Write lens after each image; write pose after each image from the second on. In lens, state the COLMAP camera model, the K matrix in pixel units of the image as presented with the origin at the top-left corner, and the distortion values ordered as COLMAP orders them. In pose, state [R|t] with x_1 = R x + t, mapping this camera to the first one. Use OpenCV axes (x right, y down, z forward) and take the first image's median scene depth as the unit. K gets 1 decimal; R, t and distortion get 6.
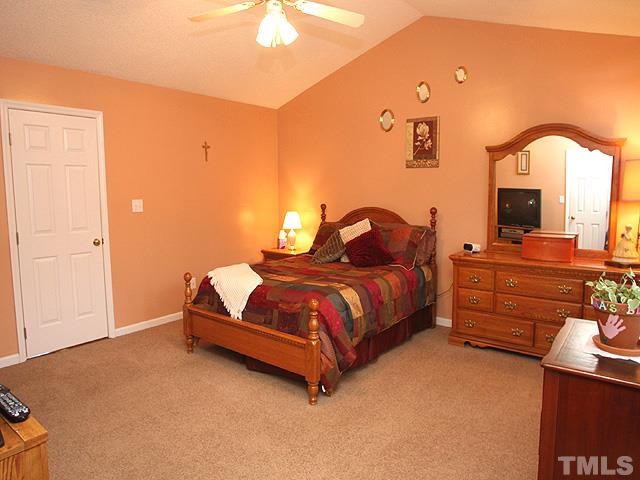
lens RADIAL K [[430.4, 0, 320.3], [0, 430.4, 238.0], [0, 0, 1]] dist [-0.004851, 0.002013]
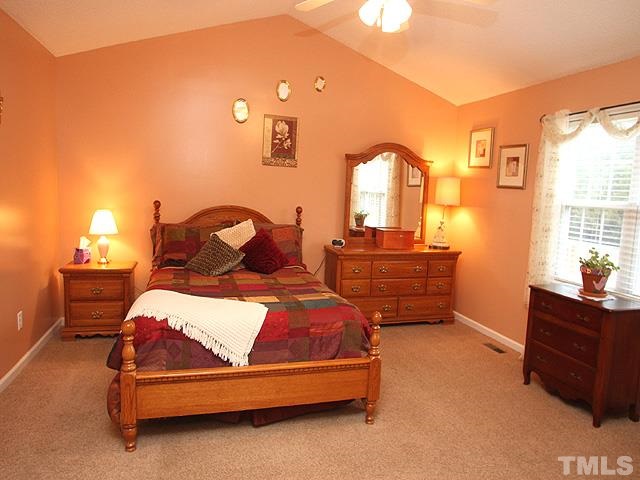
lens RADIAL K [[415.1, 0, 319.9], [0, 415.1, 242.8], [0, 0, 1]] dist [-0.046782, 0.003417]
pose [[0.603681, -0.078010, 0.793400, -0.491488], [0.038788, 0.996896, 0.068506, -0.049272], [-0.796282, -0.010581, 0.604833, 0.347747]]
